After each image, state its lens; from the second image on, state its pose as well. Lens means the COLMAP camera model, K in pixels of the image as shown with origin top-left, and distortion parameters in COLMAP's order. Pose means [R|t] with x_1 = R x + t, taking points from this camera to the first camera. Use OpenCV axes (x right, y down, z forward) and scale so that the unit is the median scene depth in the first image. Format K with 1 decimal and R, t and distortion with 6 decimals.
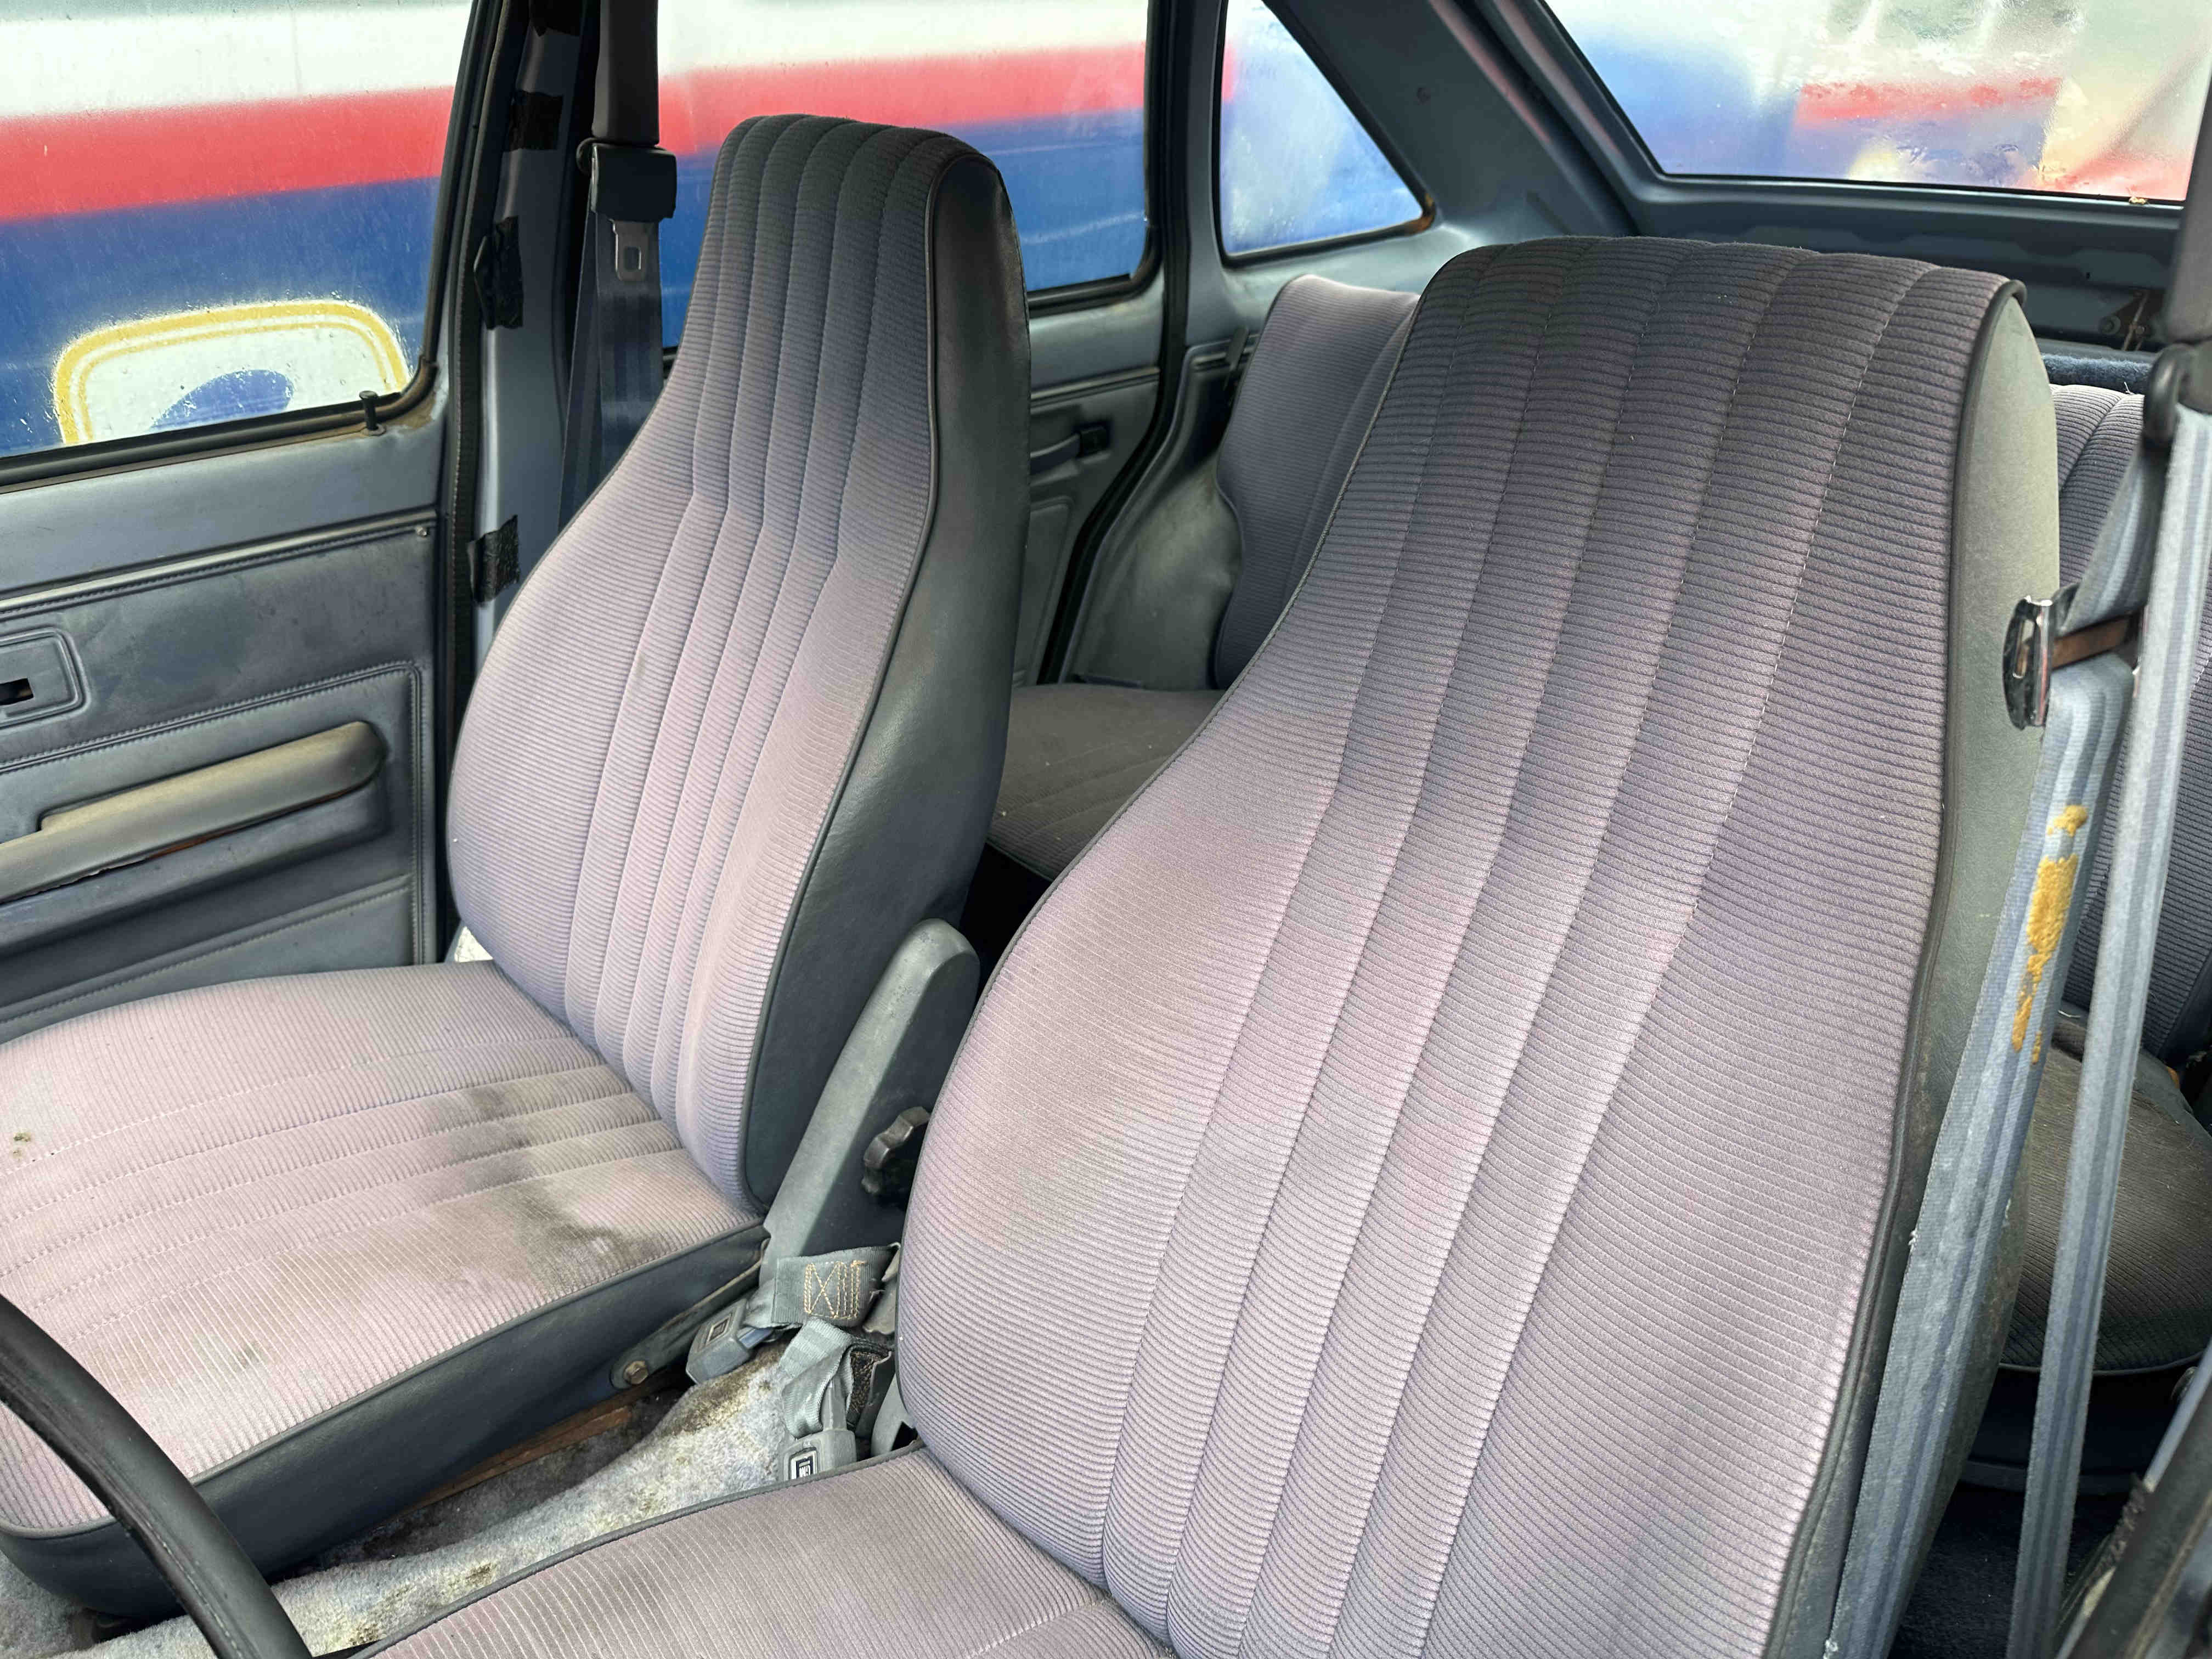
lens RADIAL K [[1642.8, 0, 1106.0], [0, 1642.8, 829.5], [0, 0, 1]] dist [0.086537, -0.092433]
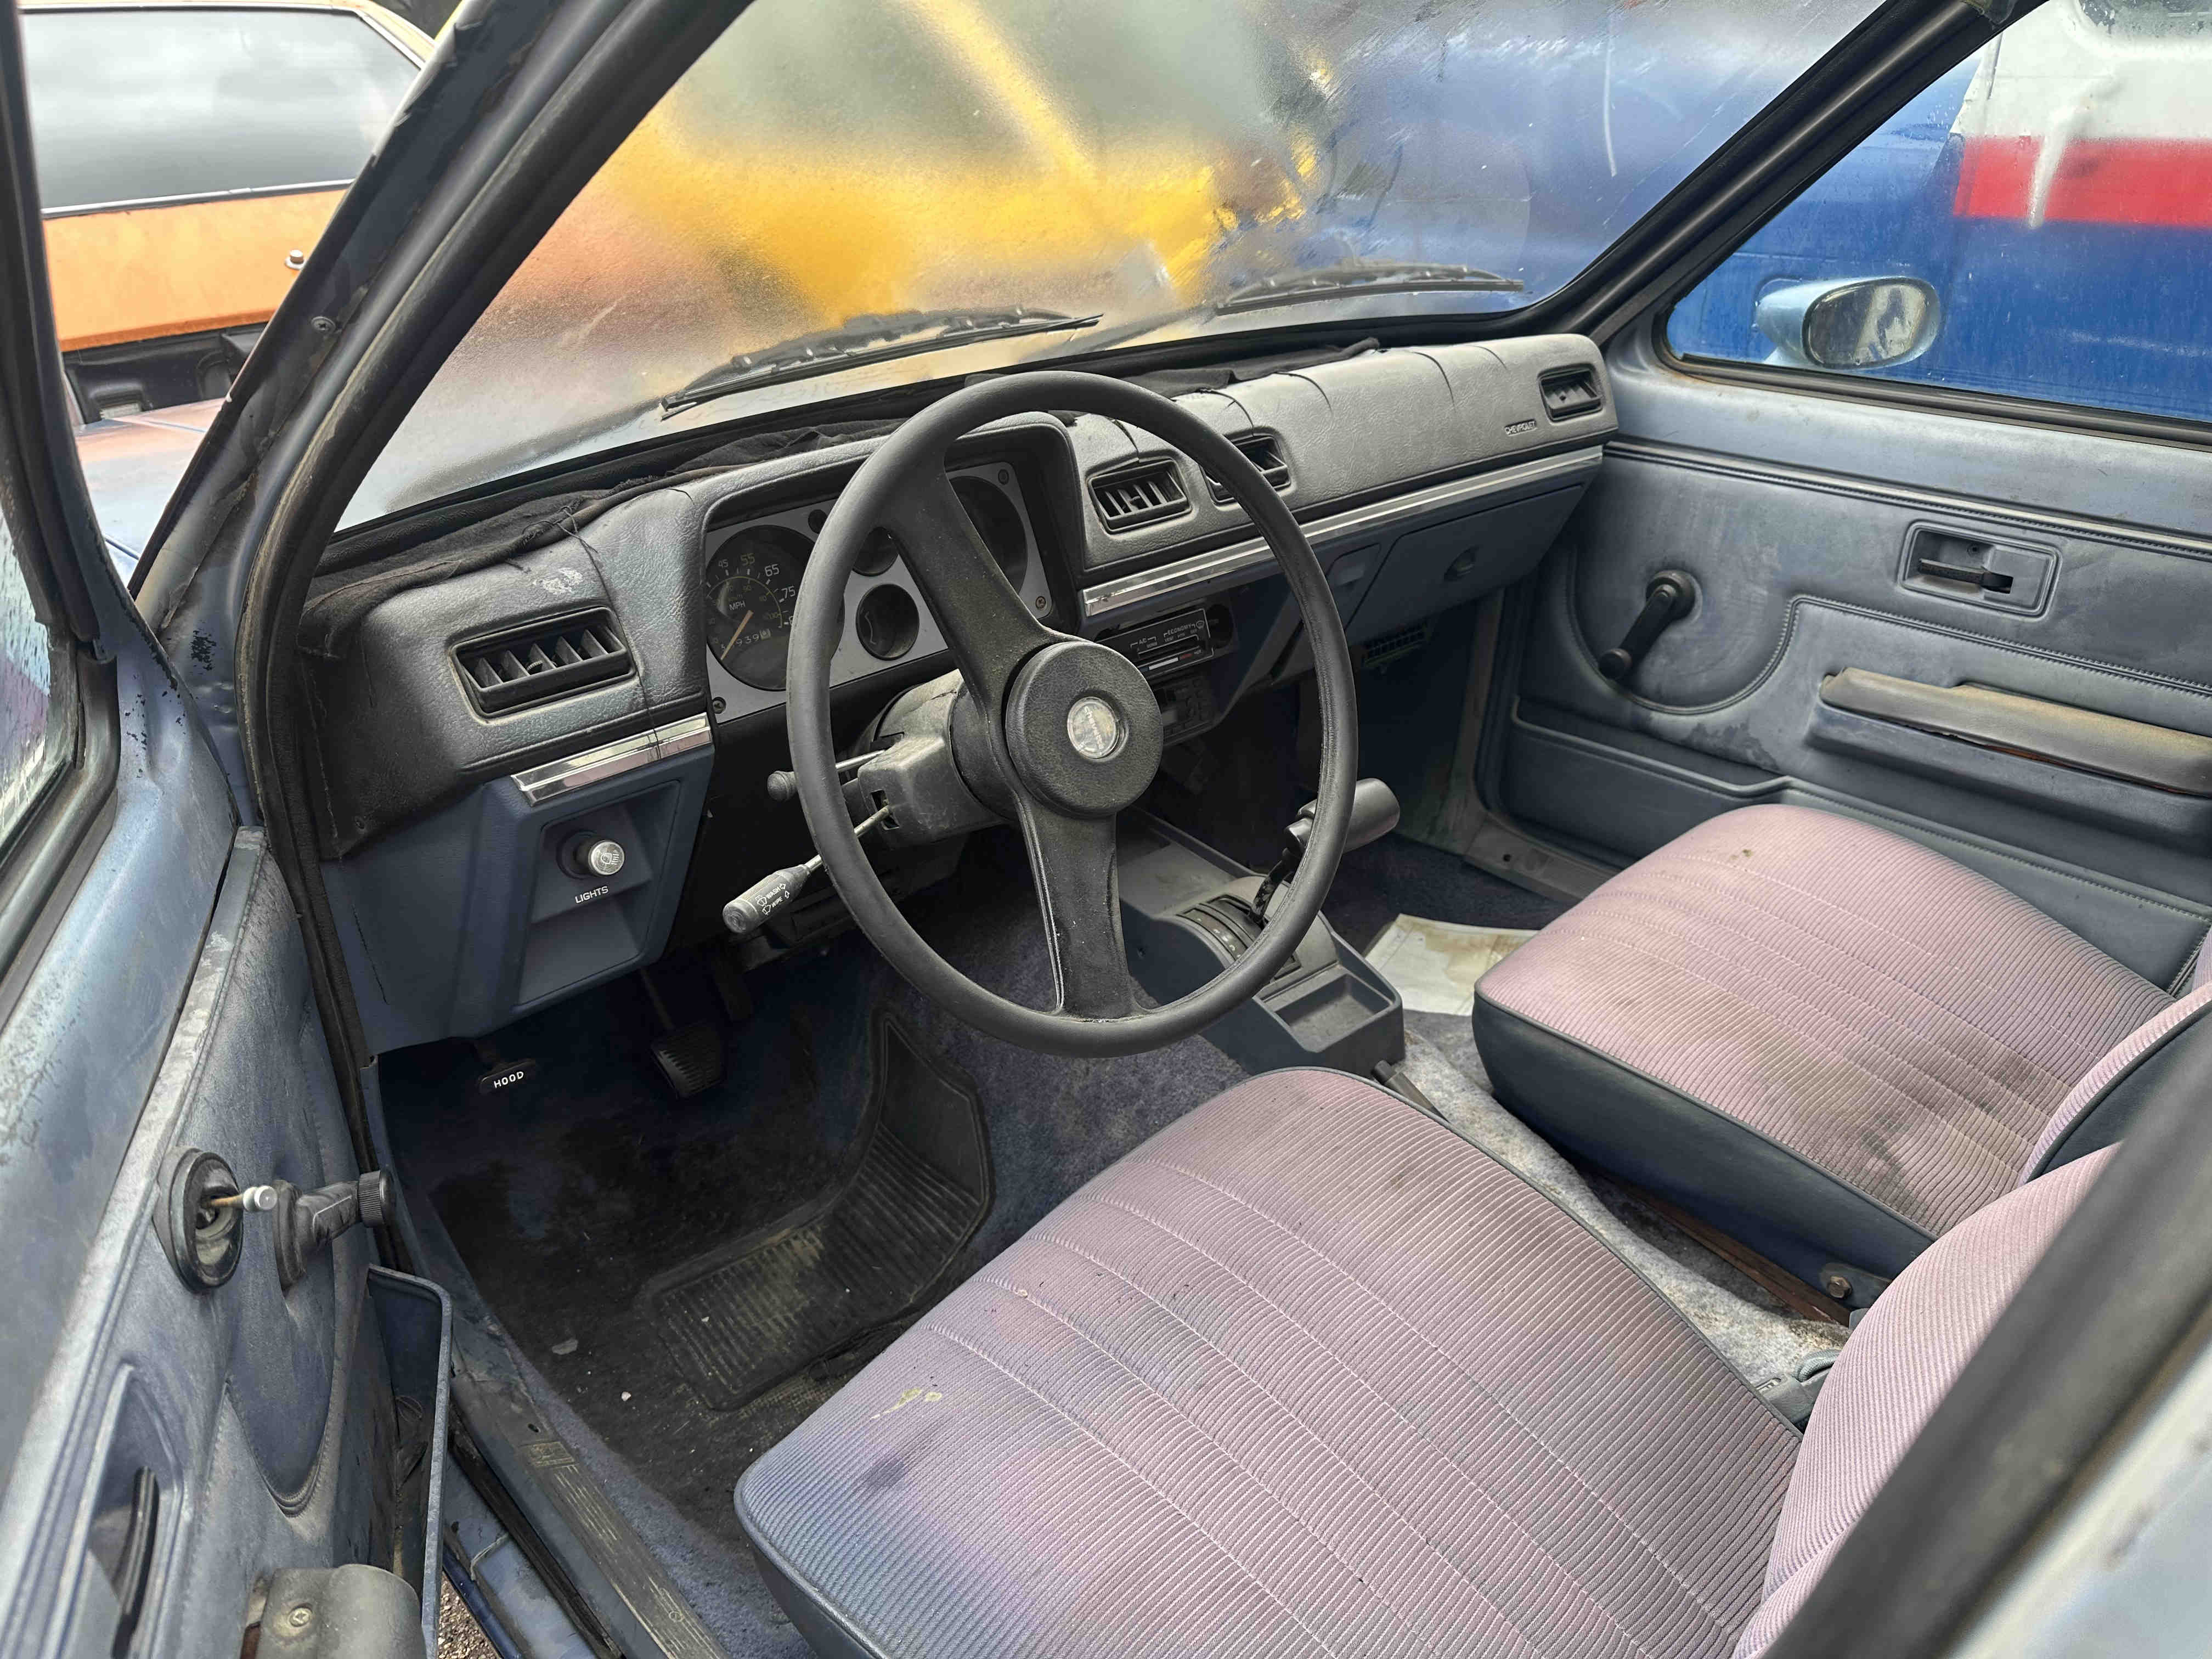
lens RADIAL K [[1642.8, 0, 1106.0], [0, 1642.8, 829.5], [0, 0, 1]] dist [0.086537, -0.092433]
pose [[0.031277, 0.439324, -0.897784, 0.513209], [-0.469372, 0.799477, 0.374867, -0.088176], [0.882446, 0.409670, 0.231212, 0.198440]]
